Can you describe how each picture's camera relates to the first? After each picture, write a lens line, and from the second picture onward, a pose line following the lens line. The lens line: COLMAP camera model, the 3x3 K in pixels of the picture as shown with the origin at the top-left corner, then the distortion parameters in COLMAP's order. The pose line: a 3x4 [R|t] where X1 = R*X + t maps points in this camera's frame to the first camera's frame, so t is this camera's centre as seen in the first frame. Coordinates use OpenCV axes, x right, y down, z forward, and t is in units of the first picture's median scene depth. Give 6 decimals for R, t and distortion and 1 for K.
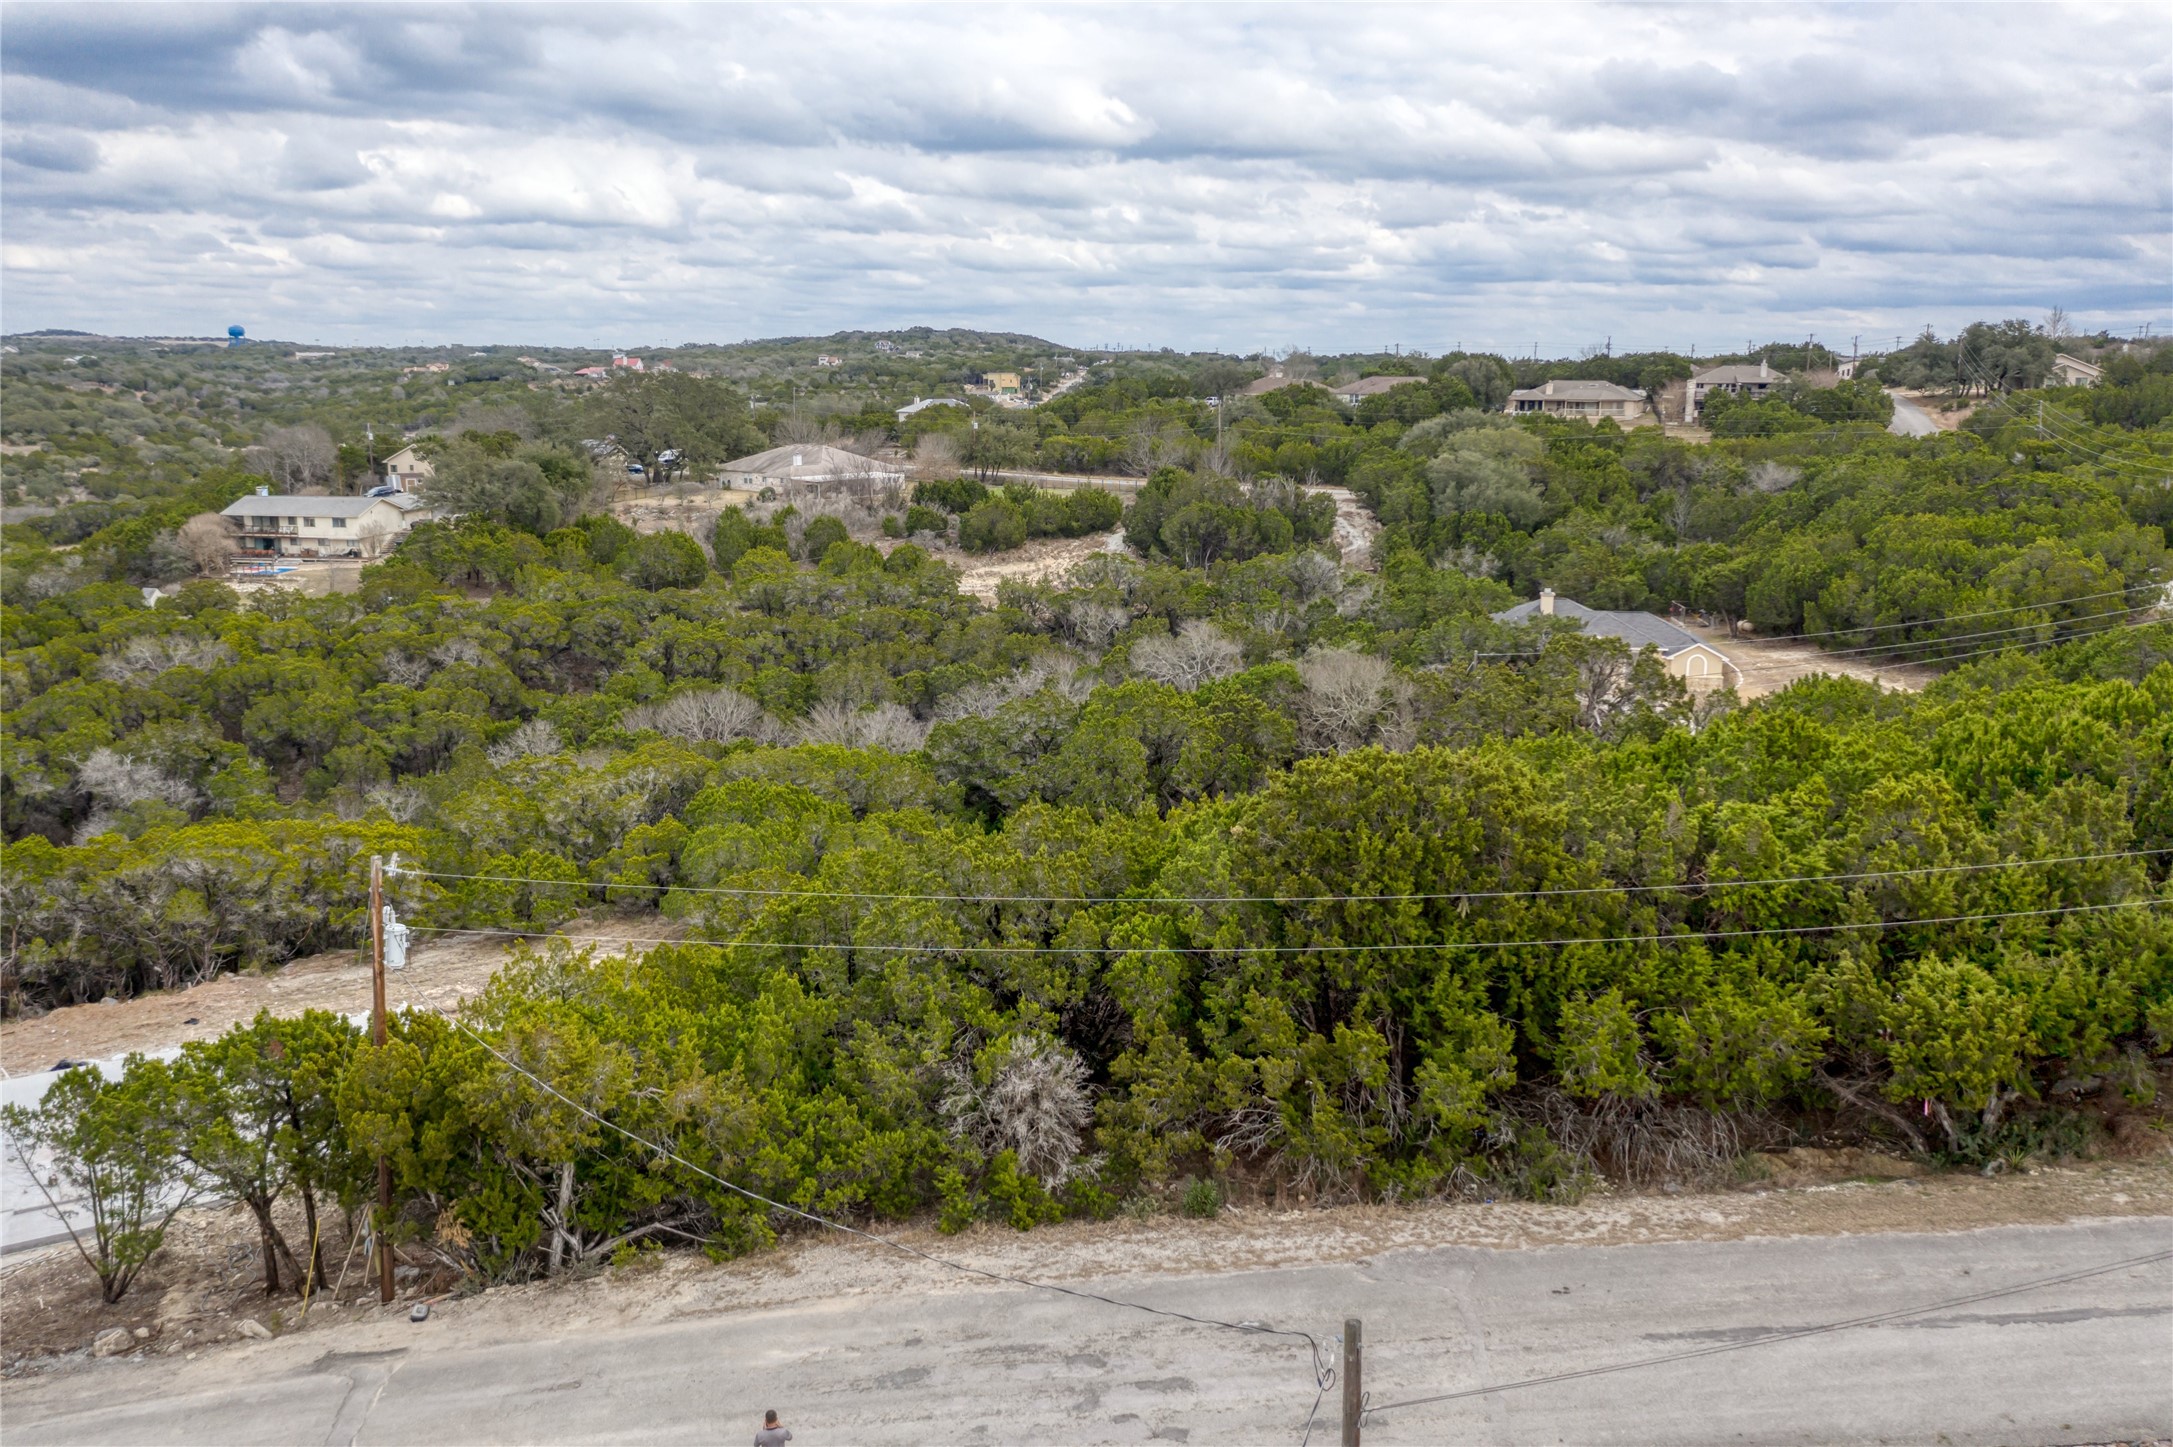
lens RADIAL K [[1739.3, 0, 1081.7], [0, 1739.3, 717.0], [0, 0, 1]] dist [-0.029786, -0.001489]
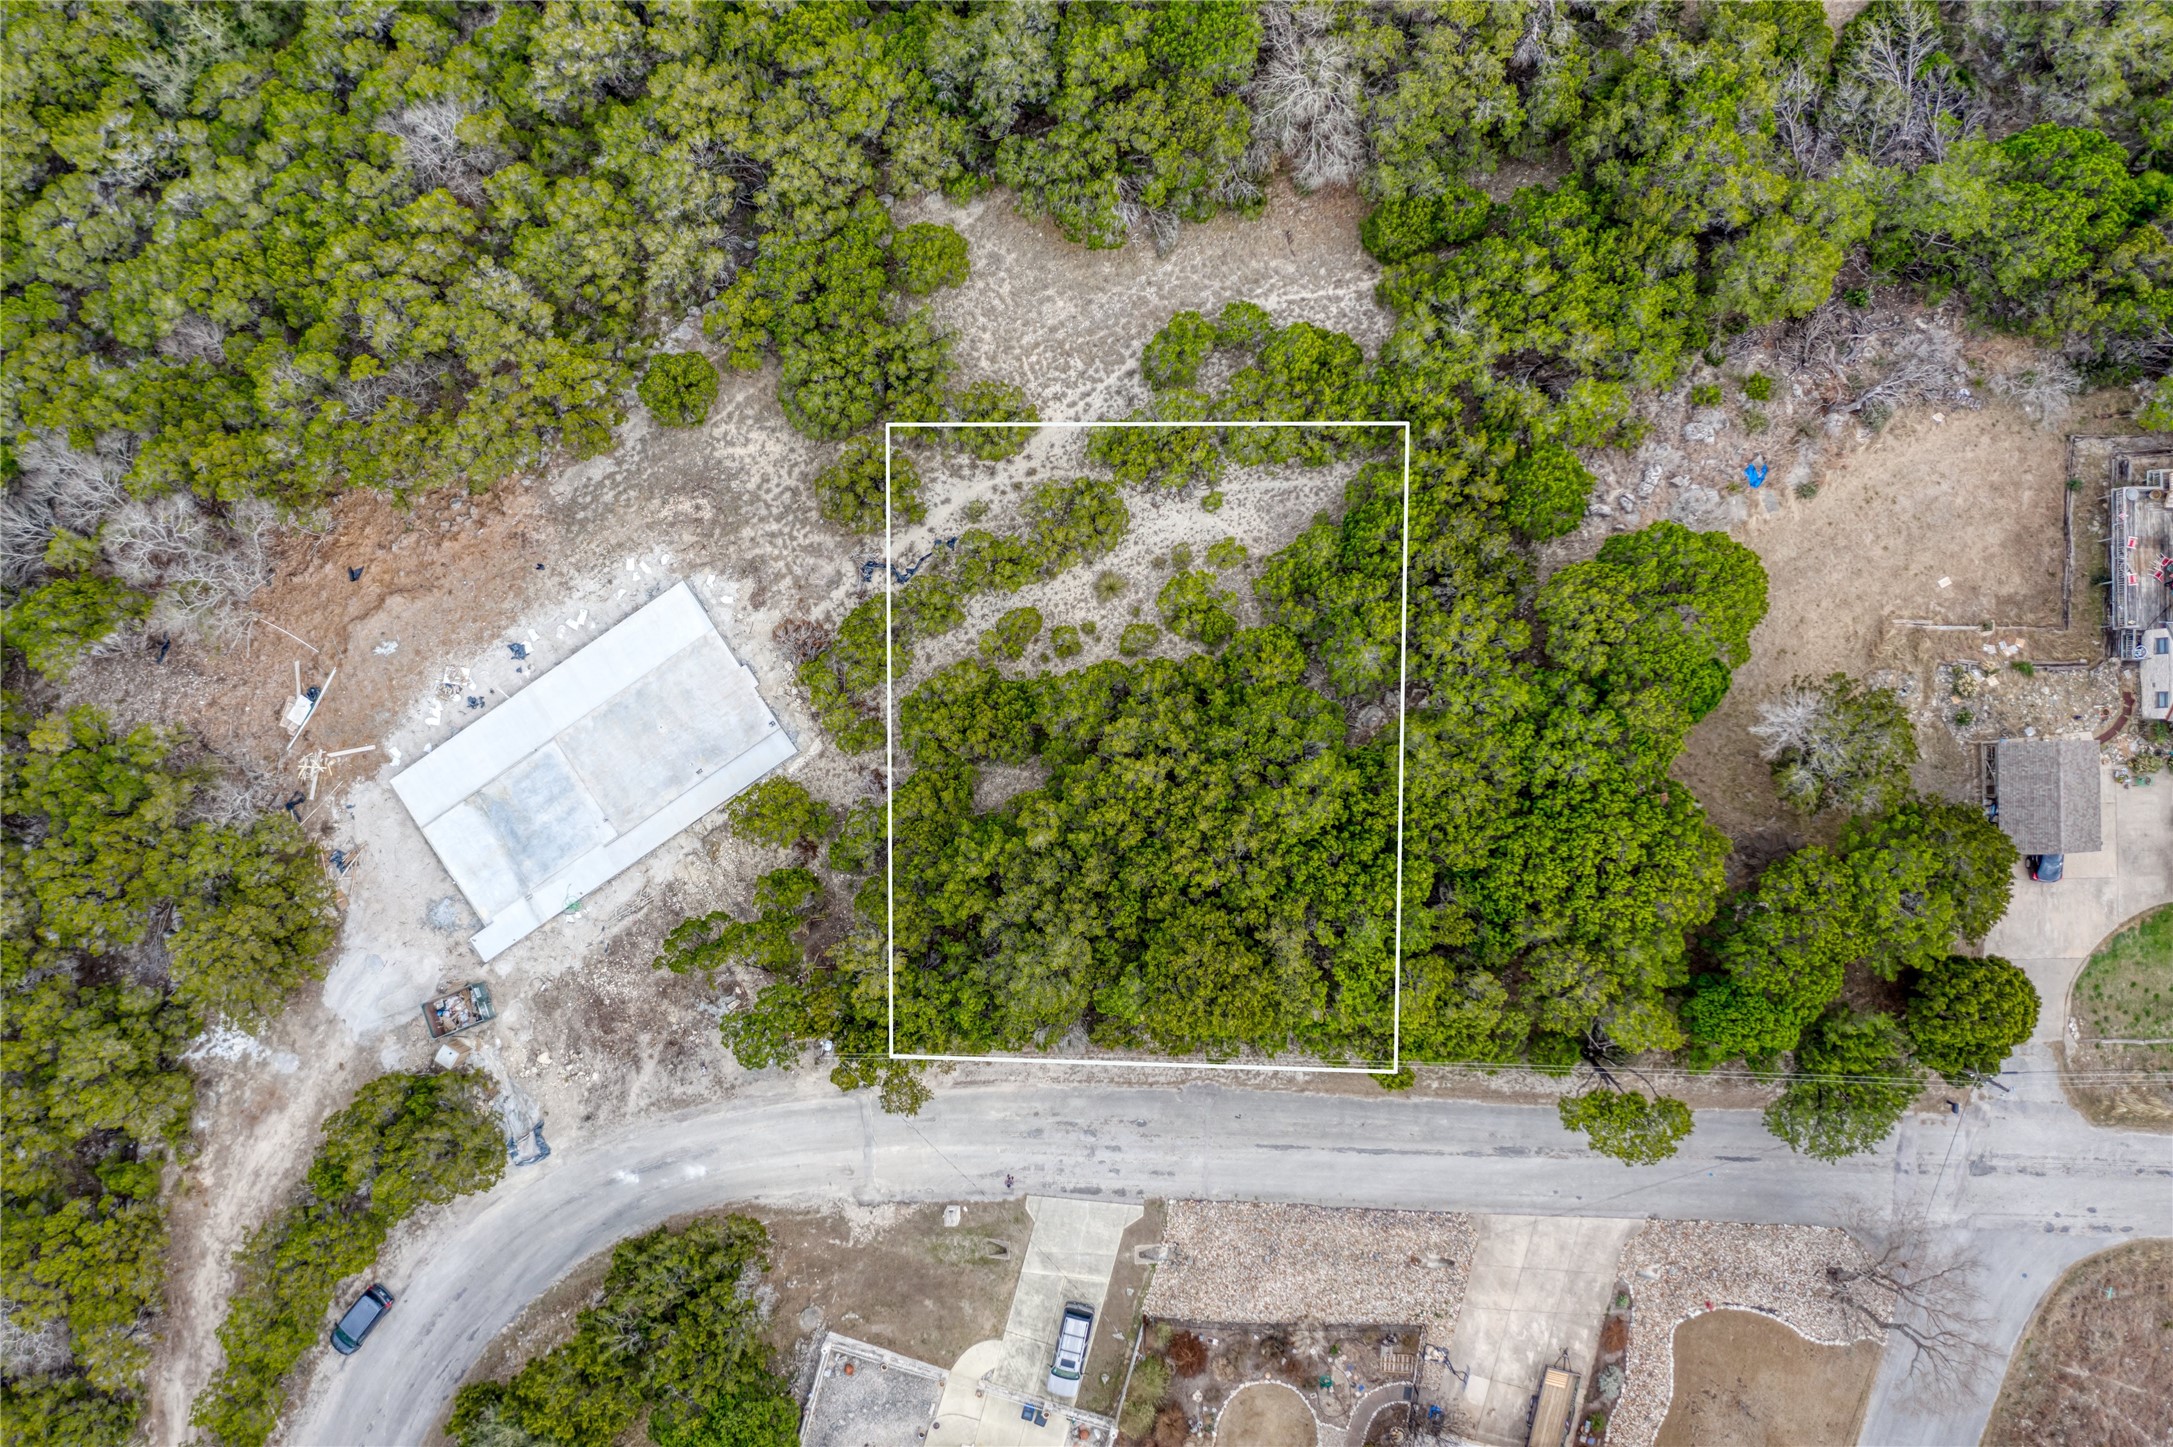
lens RADIAL K [[1739.3, 0, 1077.6], [0, 1739.3, 719.3], [0, 0, 1]] dist [-0.029786, -0.001489]
pose [[0.999218, -0.026229, -0.029592, 0.036320], [0.034121, 0.193672, 0.980473, -1.131278], [-0.019986, -0.980716, 0.194415, 0.420469]]
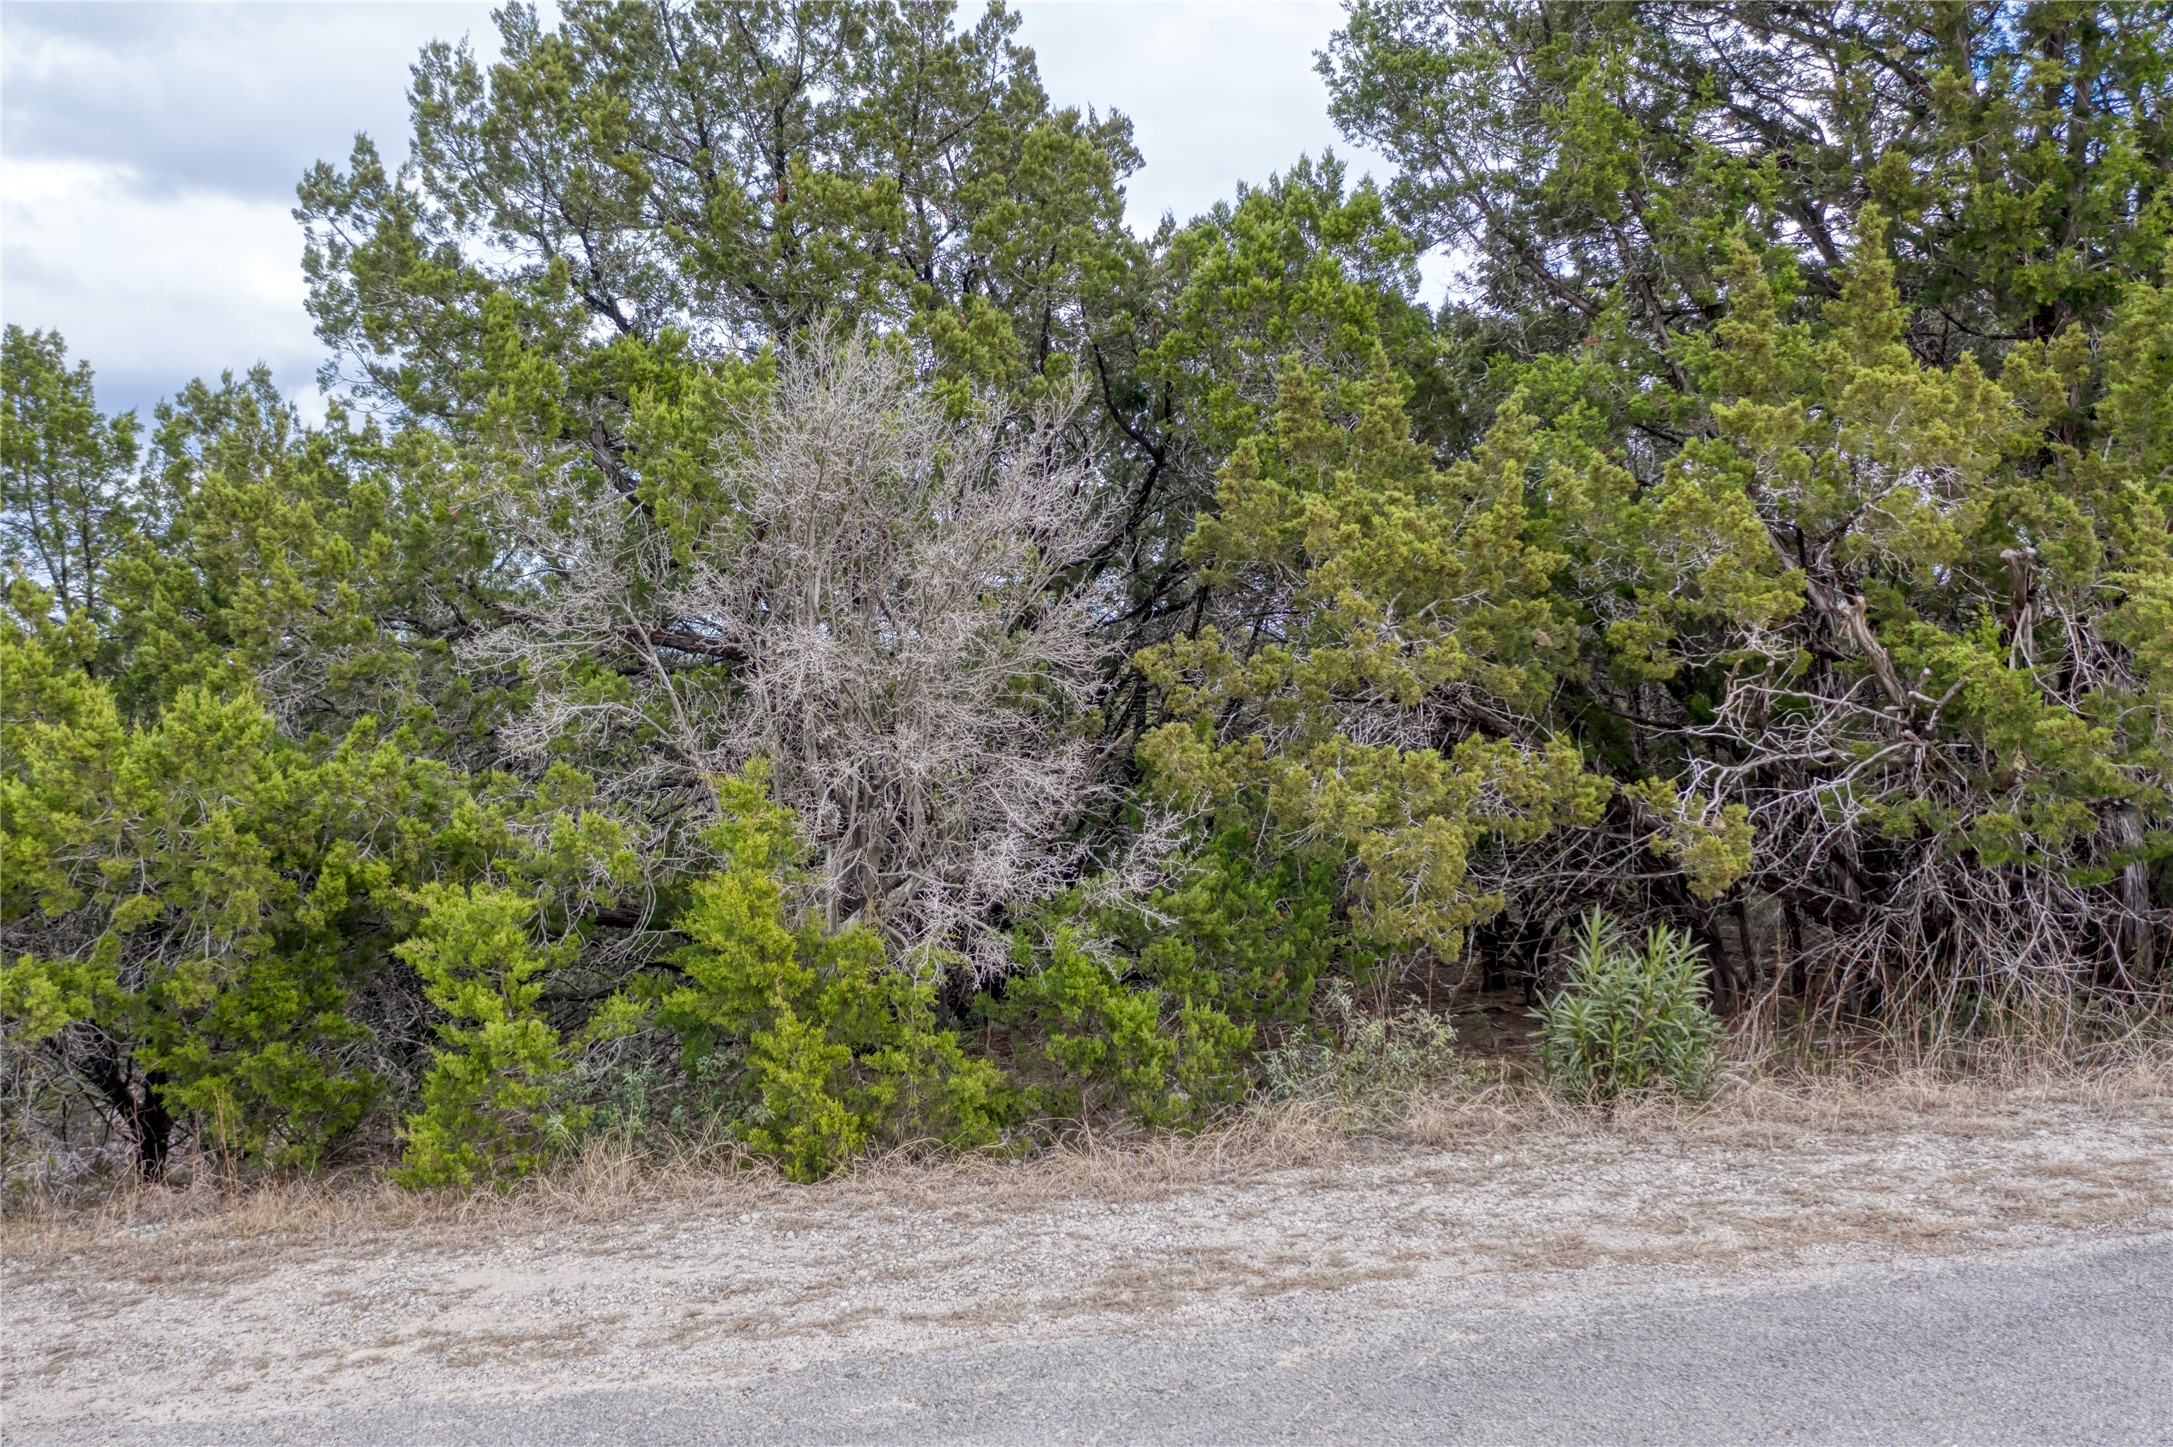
lens RADIAL K [[1739.3, 0, 1097.5], [0, 1739.3, 730.2], [0, 0, 1]] dist [-0.029786, -0.001489]
pose [[0.998576, 0.007423, 0.052820, -0.004356], [0.002724, 0.981880, -0.189485, 0.122119], [-0.053269, 0.189359, 0.980462, 0.337660]]
